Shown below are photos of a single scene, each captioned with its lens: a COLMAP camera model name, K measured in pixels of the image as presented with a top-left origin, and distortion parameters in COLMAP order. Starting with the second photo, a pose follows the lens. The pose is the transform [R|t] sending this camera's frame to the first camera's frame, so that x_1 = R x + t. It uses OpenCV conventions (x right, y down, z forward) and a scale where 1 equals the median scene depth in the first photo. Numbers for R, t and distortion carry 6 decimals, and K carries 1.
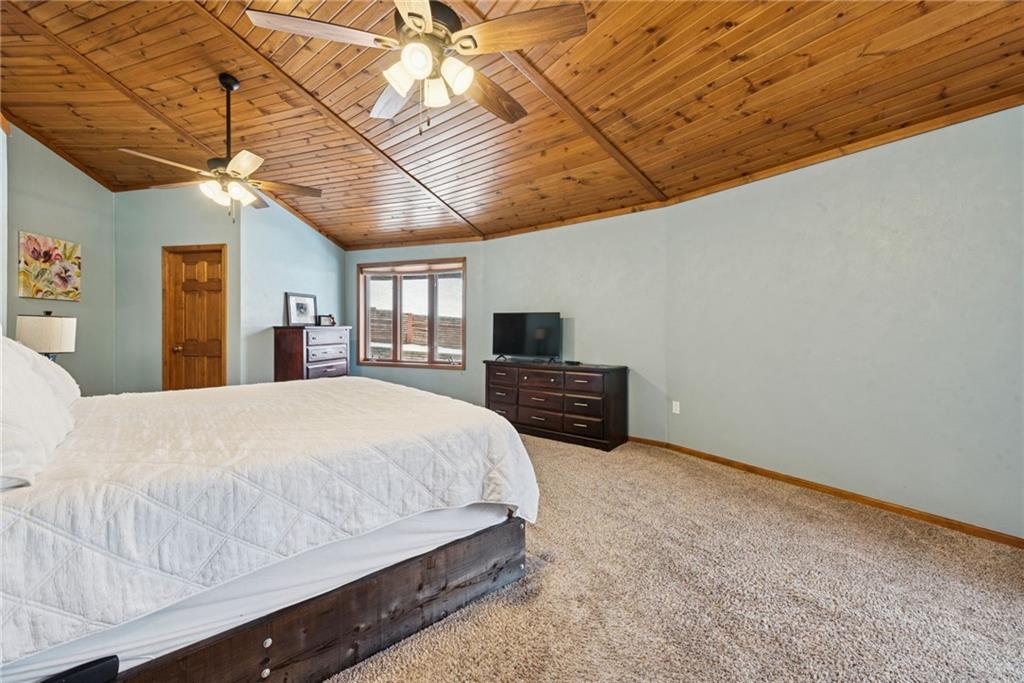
lens RADIAL K [[411.8, 0, 512.0], [0, 411.8, 341.5], [0, 0, 1]] dist [0.002730, -0.000420]
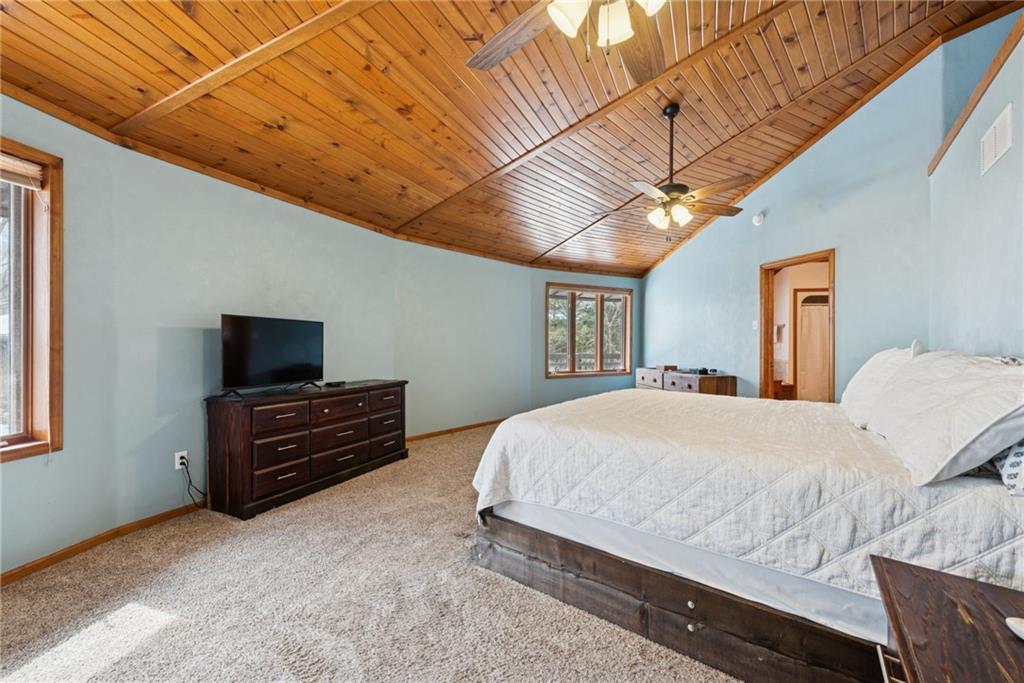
lens RADIAL K [[411.8, 0, 512.0], [0, 411.8, 341.5], [0, 0, 1]] dist [0.002730, -0.000420]
pose [[-0.251883, -0.000536, 0.967757, -0.769402], [0.030783, 0.999489, 0.008566, -0.029669], [-0.967268, 0.031948, -0.251738, 0.891340]]
